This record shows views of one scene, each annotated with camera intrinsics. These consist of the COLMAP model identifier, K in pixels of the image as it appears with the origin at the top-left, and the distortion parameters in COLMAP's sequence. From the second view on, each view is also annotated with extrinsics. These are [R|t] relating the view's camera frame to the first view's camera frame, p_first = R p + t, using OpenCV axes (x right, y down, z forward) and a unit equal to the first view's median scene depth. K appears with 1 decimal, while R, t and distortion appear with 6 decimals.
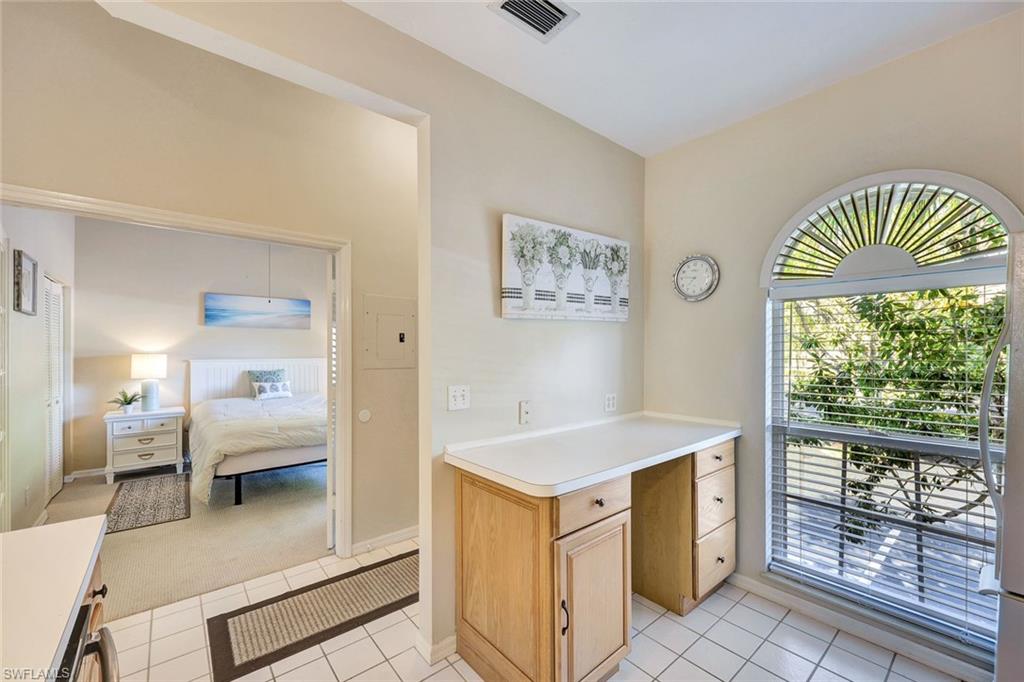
lens RADIAL K [[414.5, 0, 510.5], [0, 414.5, 353.6], [0, 0, 1]] dist [0.000162, 0.000315]
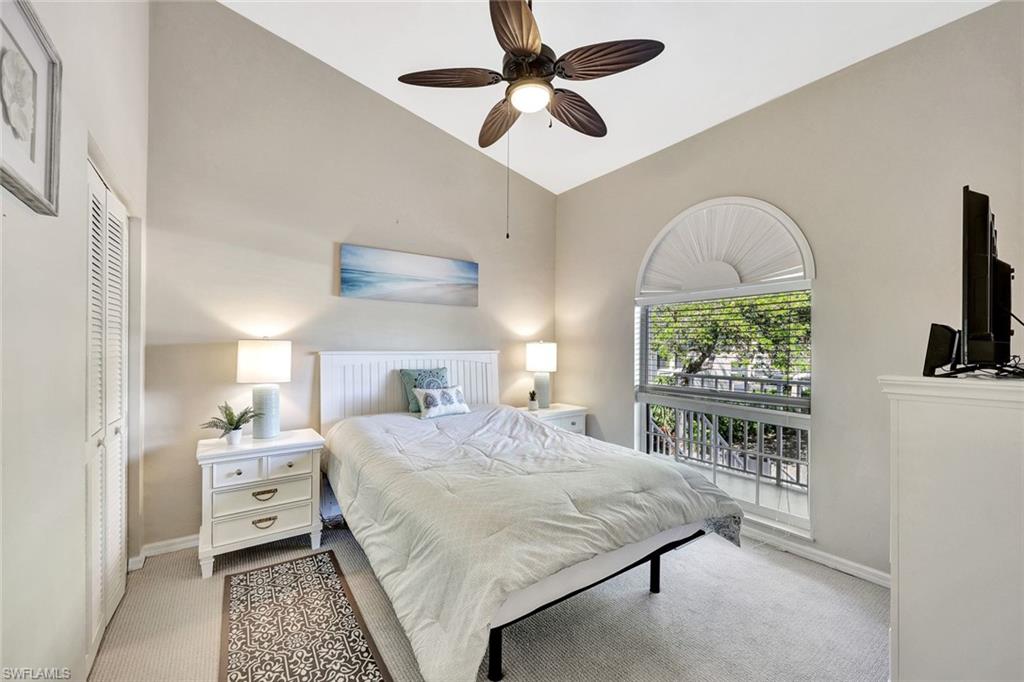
lens RADIAL K [[412.1, 0, 511.7], [0, 412.1, 351.2], [0, 0, 1]] dist [-0.000175, 0.000048]
pose [[0.997412, 0.005497, -0.071687, -0.494143], [-0.005401, 0.999984, 0.001540, 0.013758], [0.071694, -0.001149, 0.997426, 0.457065]]
